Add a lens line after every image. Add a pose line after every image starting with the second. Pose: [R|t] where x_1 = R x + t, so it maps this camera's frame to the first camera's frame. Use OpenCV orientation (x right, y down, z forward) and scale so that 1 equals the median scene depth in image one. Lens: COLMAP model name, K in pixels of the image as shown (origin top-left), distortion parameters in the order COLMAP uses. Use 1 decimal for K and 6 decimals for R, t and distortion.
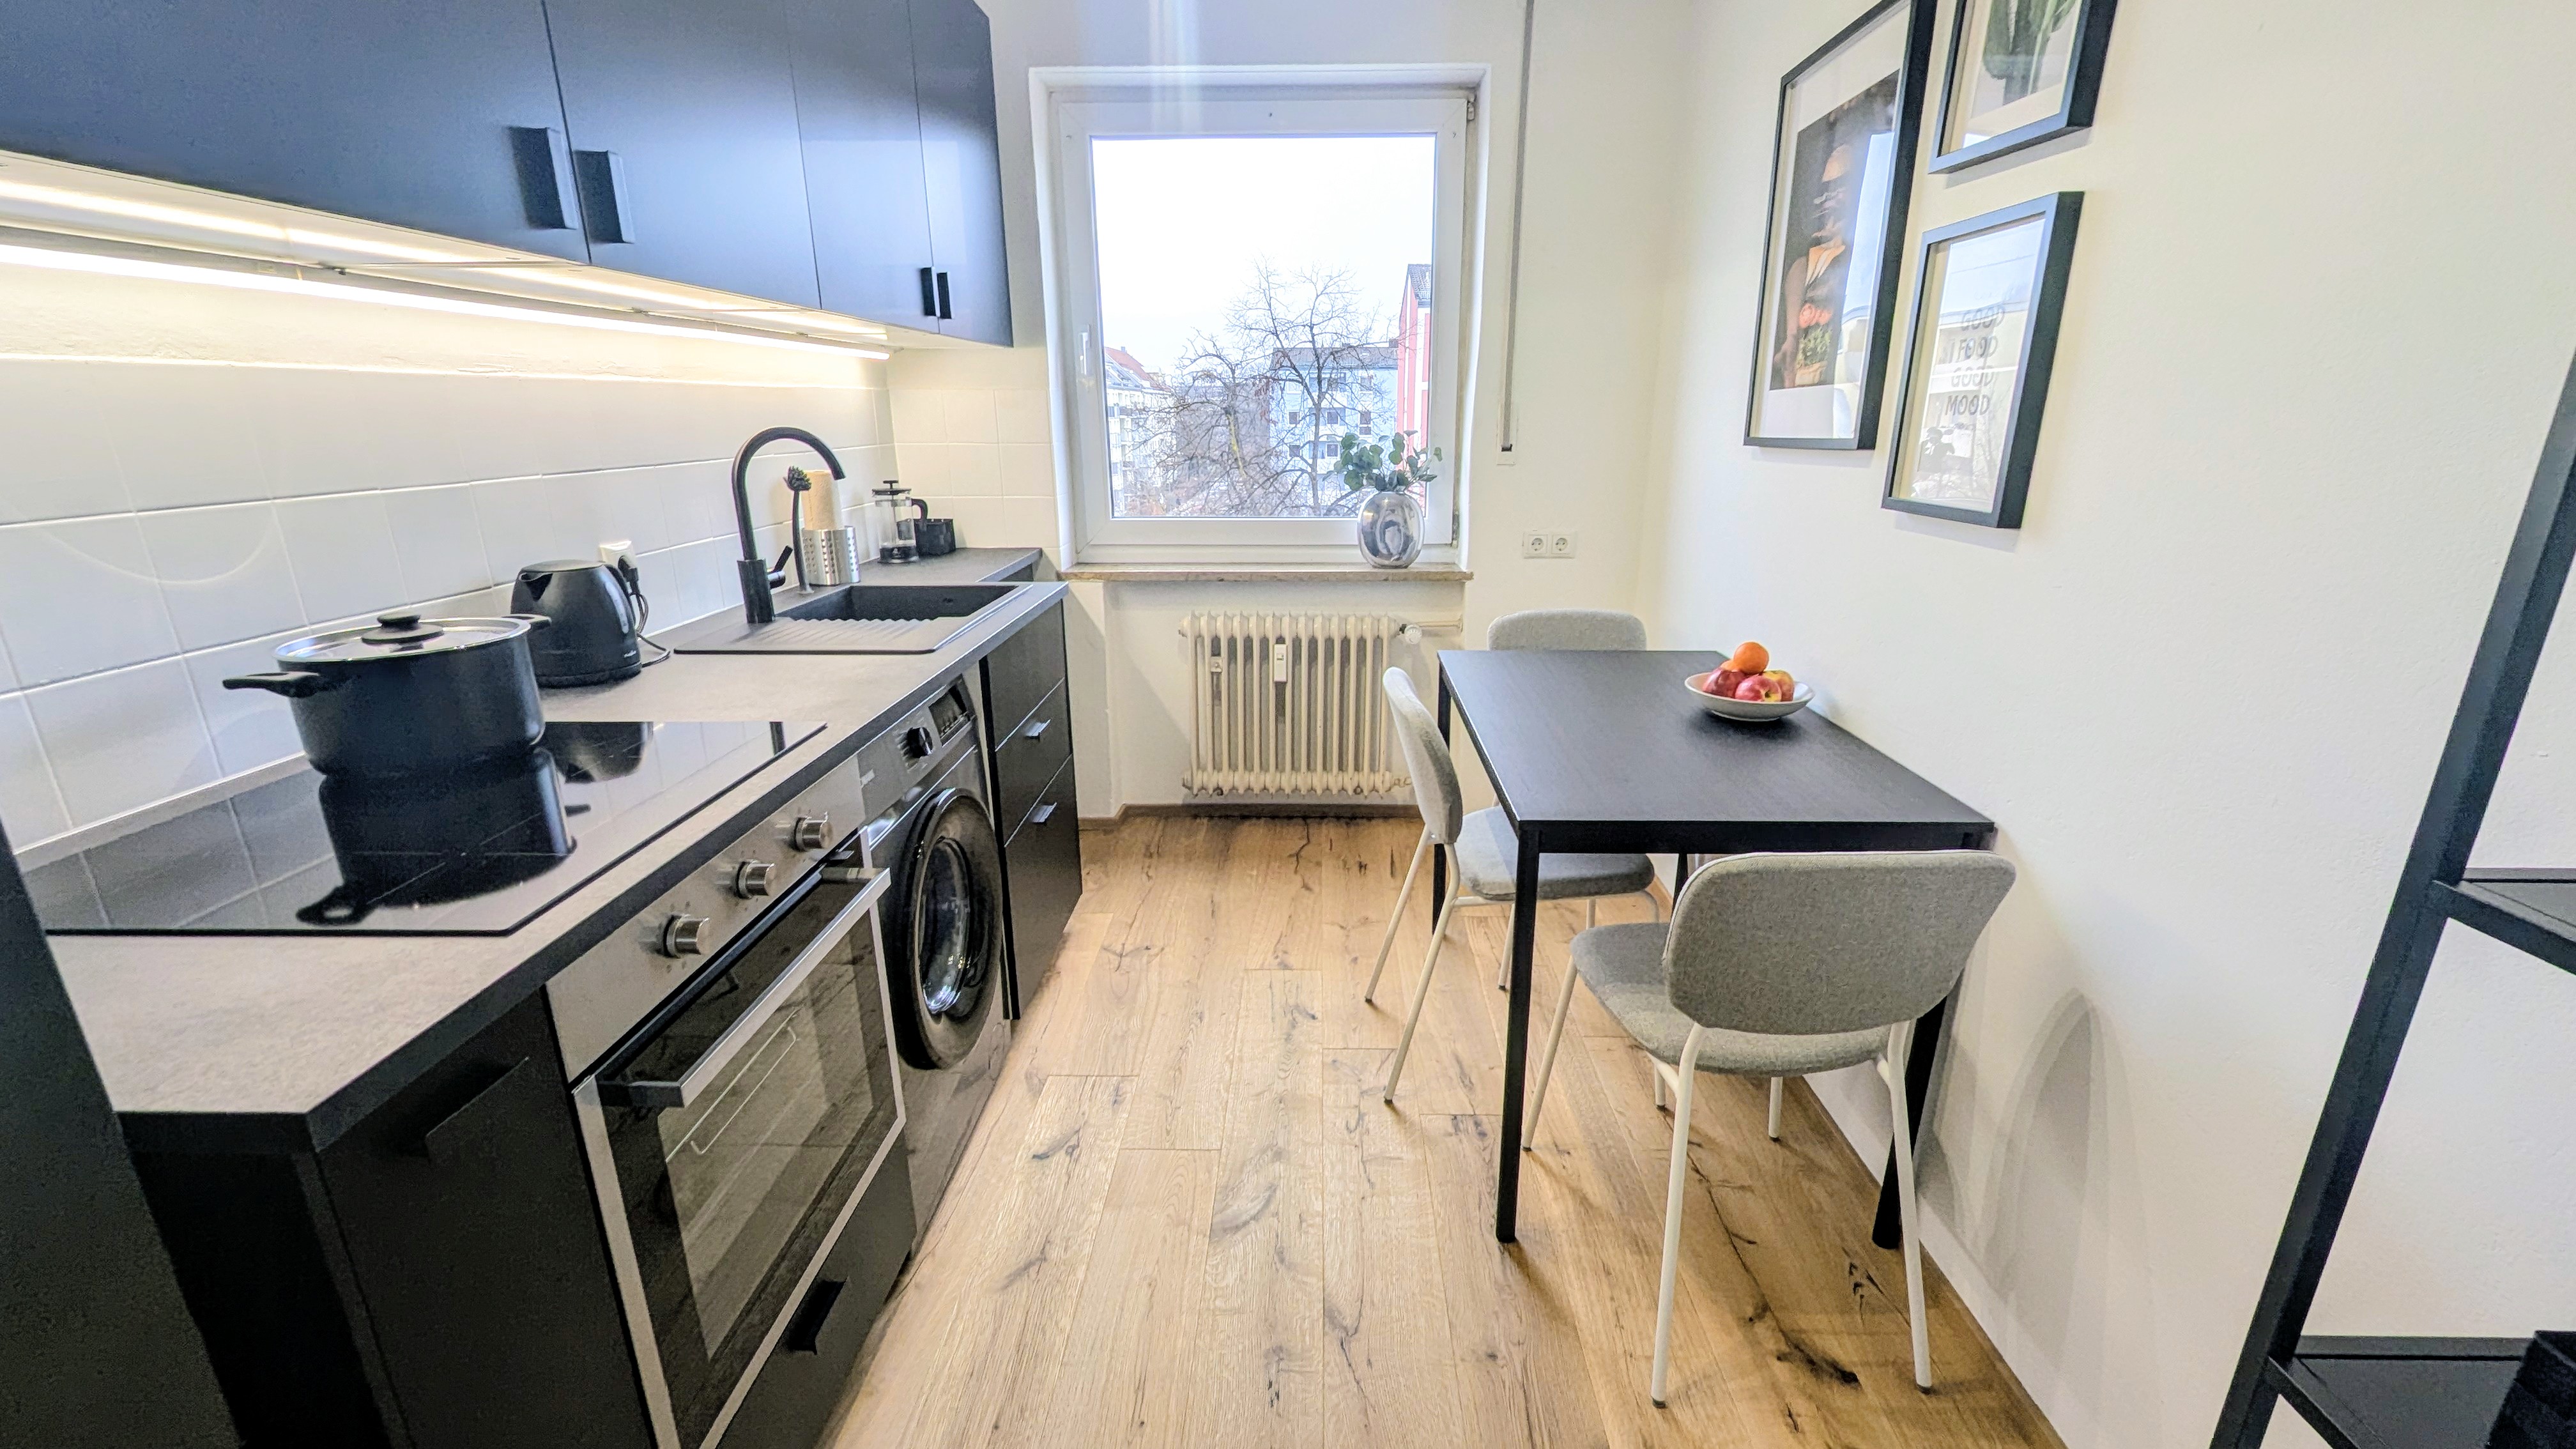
lens RADIAL K [[1051.4, 0, 1300.2], [0, 1051.4, 735.6], [0, 0, 1]] dist [-0.001543, -0.000242]
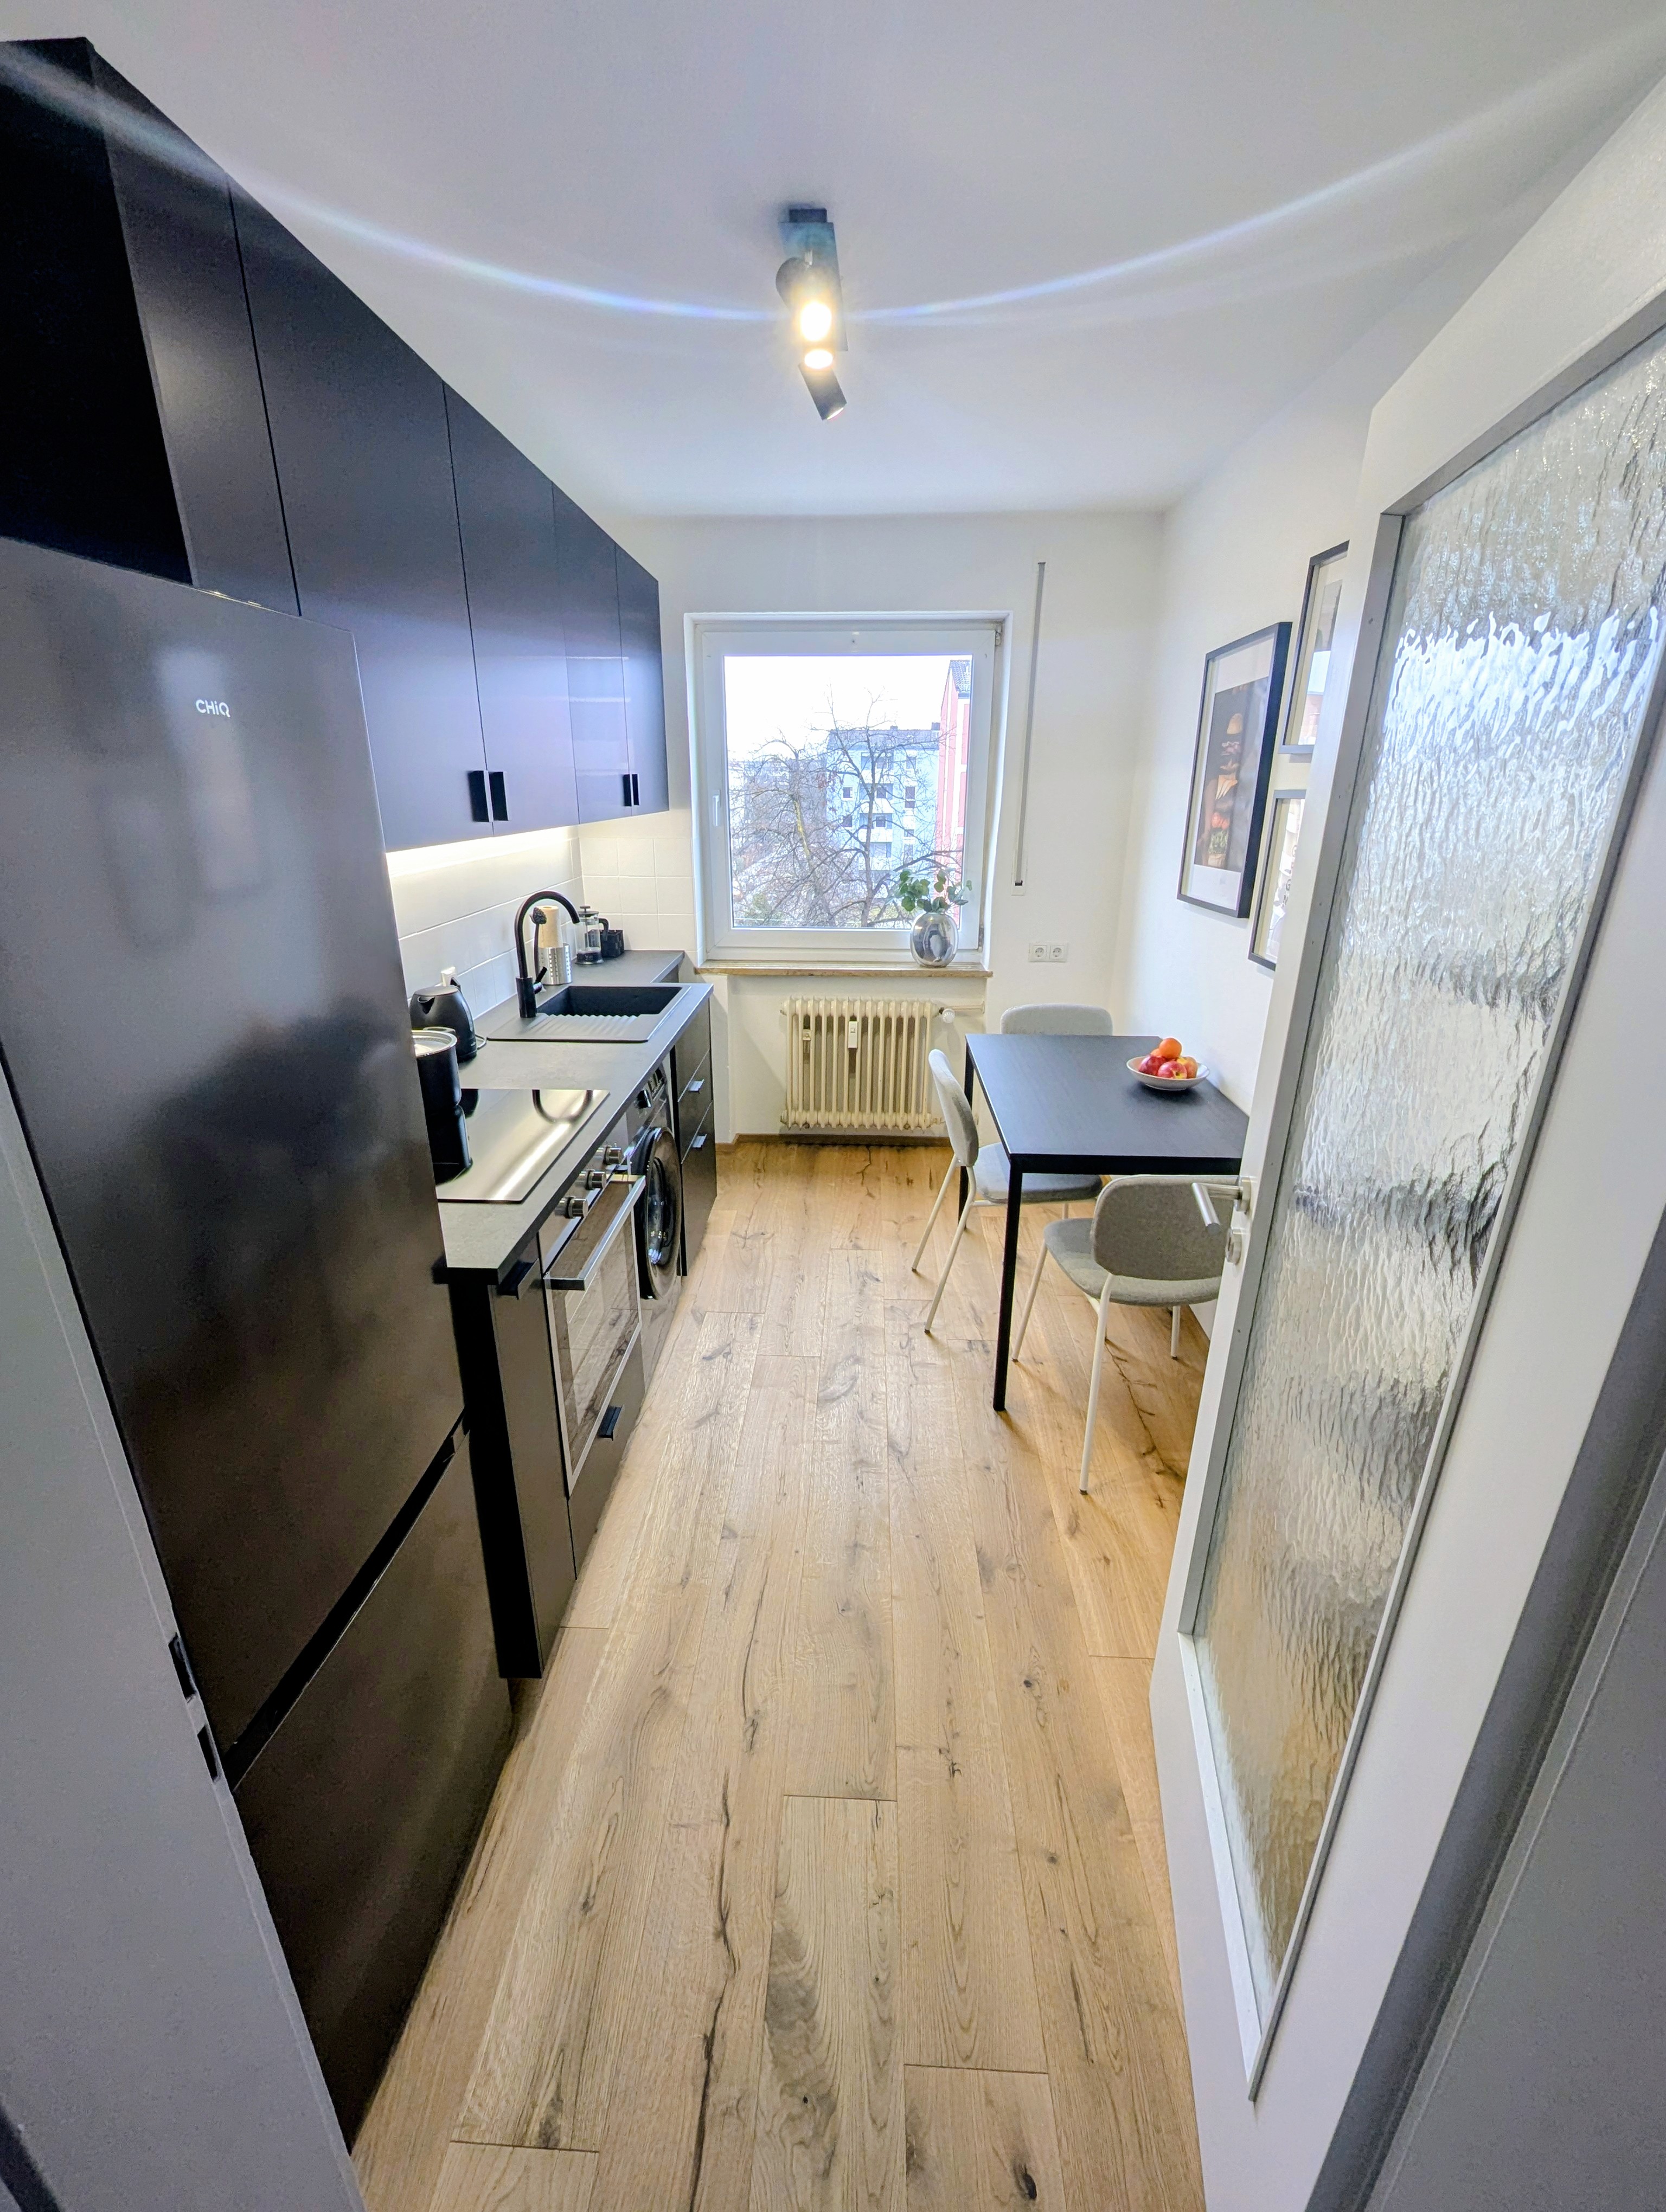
lens RADIAL K [[907.3, 0, 833.0], [0, 907.3, 1106.0], [0, 0, 1]] dist [0.000043, -0.000006]
pose [[0.999744, 0.015286, -0.016708, -0.032601], [-0.014601, 0.999078, 0.040382, -0.031196], [0.017310, -0.040128, 0.999045, -0.282182]]
